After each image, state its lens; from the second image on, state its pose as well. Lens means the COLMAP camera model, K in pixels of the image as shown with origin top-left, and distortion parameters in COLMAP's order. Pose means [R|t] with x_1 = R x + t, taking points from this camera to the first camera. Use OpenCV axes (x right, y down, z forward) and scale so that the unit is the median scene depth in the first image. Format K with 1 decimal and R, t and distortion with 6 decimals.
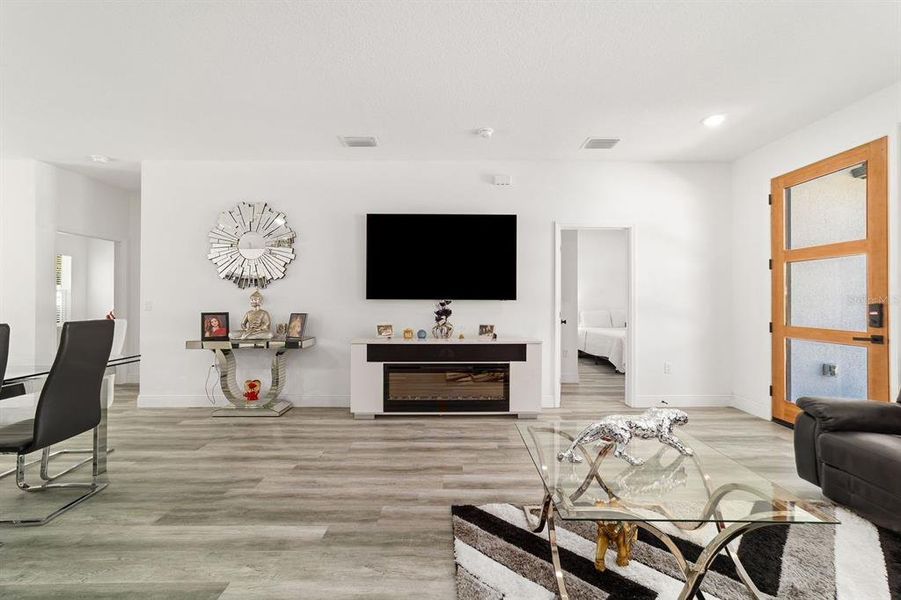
lens RADIAL K [[346.4, 0, 450.7], [0, 346.4, 297.0], [0, 0, 1]] dist [-0.014928, 0.007514]
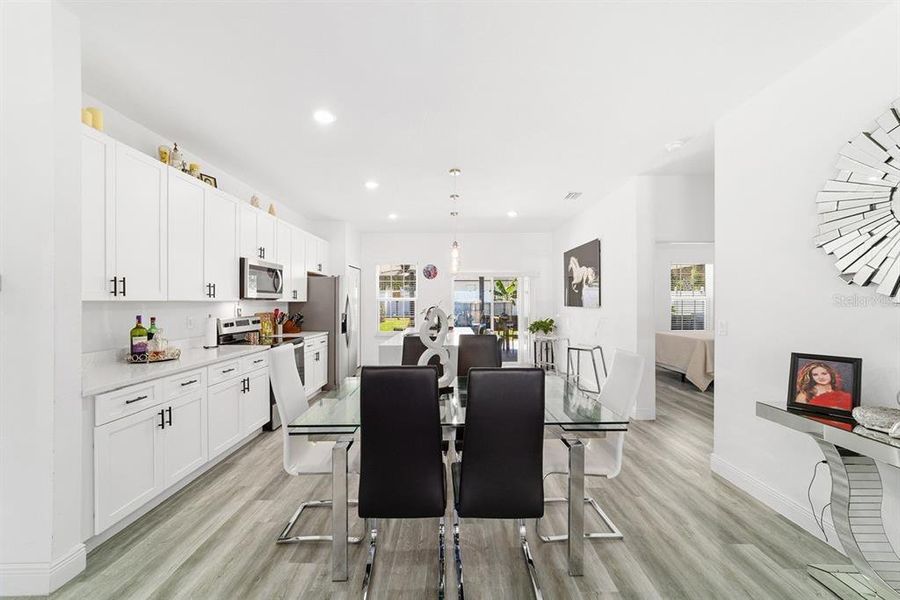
lens RADIAL K [[346.1, 0, 447.5], [0, 346.1, 301.8], [0, 0, 1]] dist [-0.014928, 0.007514]
pose [[-0.016416, 0.002242, -0.999863, -0.207805], [0.008319, 0.999963, 0.002105, -0.038112], [0.999831, -0.008283, -0.016434, 0.515976]]
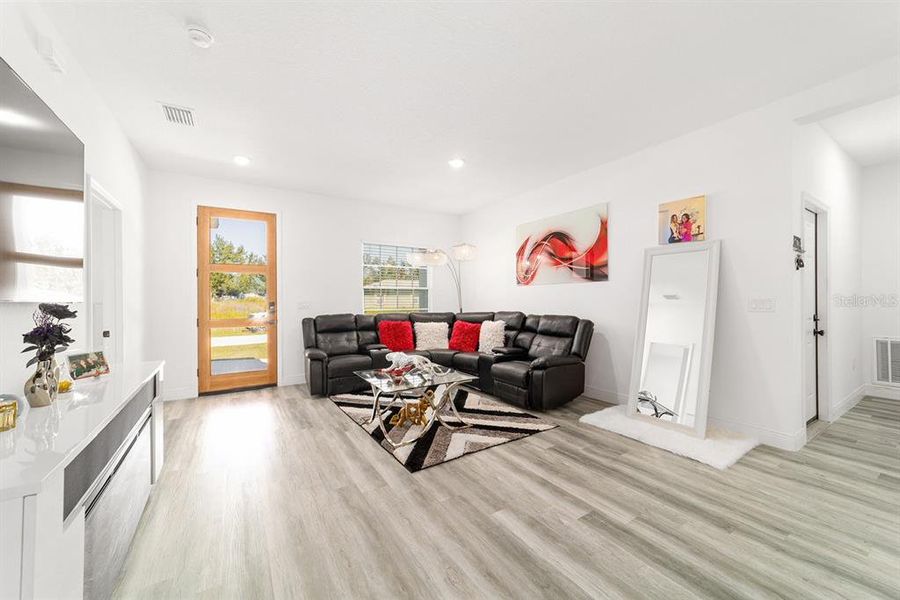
lens RADIAL K [[346.1, 0, 449.9], [0, 346.1, 298.9], [0, 0, 1]] dist [-0.014928, 0.007514]
pose [[-0.535011, 0.003765, 0.844837, -0.620758], [0.000306, 0.999991, -0.004263, 0.006769], [-0.844845, -0.002022, -0.535008, 0.879866]]
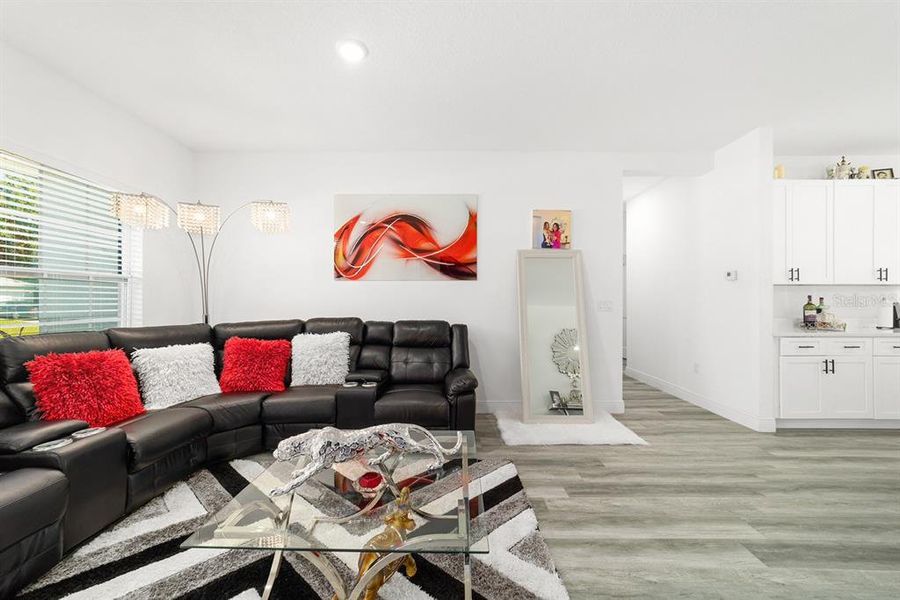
lens RADIAL K [[346.1, 0, 451.1], [0, 346.1, 297.4], [0, 0, 1]] dist [-0.014928, 0.007514]
pose [[-0.999998, -0.001203, 0.001769, 0.139923], [-0.001224, 0.999931, -0.011709, 0.006911], [-0.001754, -0.011712, -0.999930, 0.873325]]
